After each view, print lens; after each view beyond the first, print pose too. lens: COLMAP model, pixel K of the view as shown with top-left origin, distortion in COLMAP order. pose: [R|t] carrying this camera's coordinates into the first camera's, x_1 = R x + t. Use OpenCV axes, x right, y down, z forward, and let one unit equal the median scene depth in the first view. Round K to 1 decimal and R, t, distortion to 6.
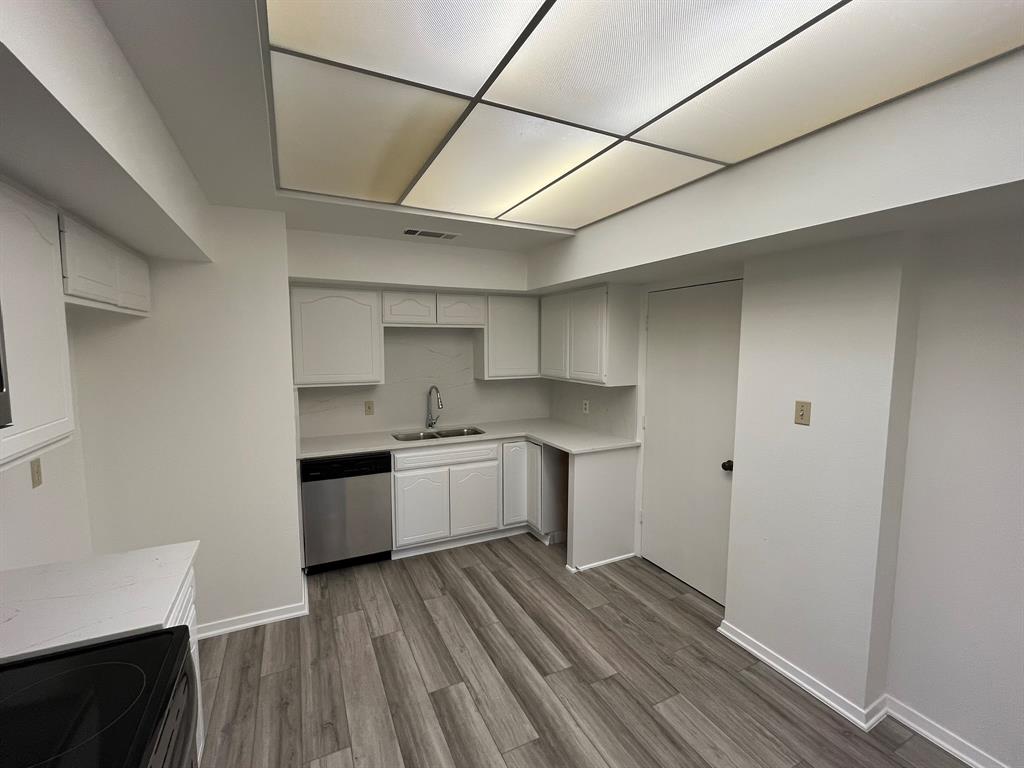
lens RADIAL K [[444.5, 0, 511.8], [0, 444.5, 383.6], [0, 0, 1]] dist [-0.000430, -0.000268]
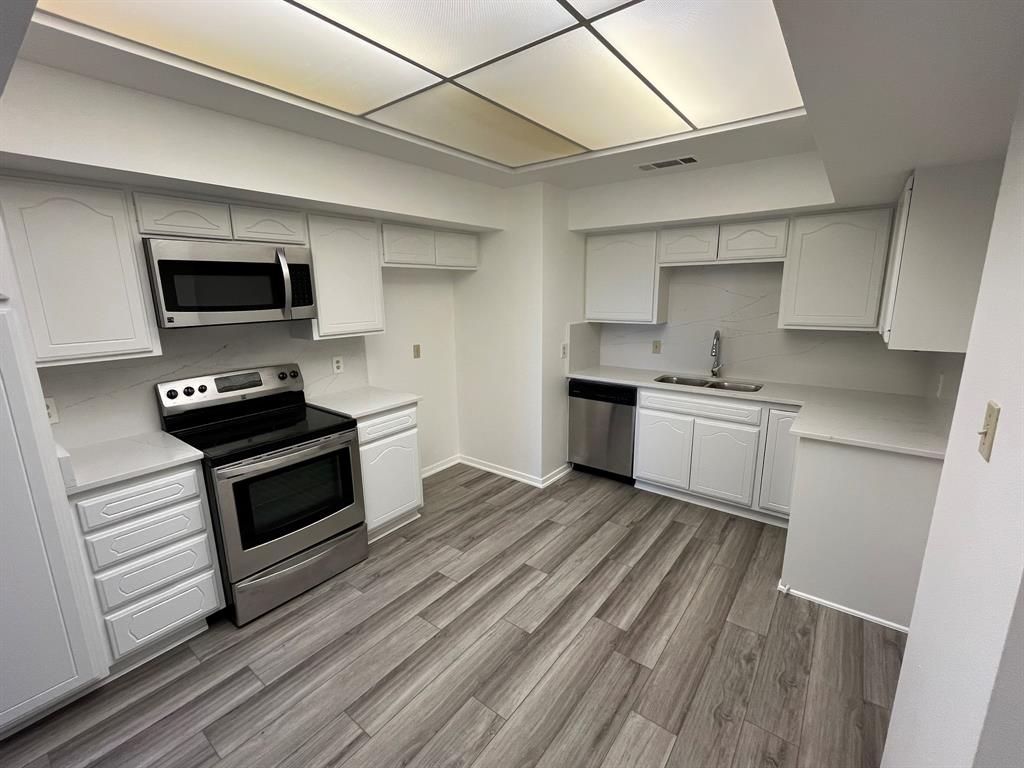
lens RADIAL K [[444.5, 0, 511.8], [0, 444.5, 383.6], [0, 0, 1]] dist [-0.000430, -0.000268]
pose [[0.443155, 0.178612, -0.878471, 0.626796], [-0.066839, 0.983805, 0.166311, -0.016033], [0.893950, -0.014986, 0.447917, 0.306535]]
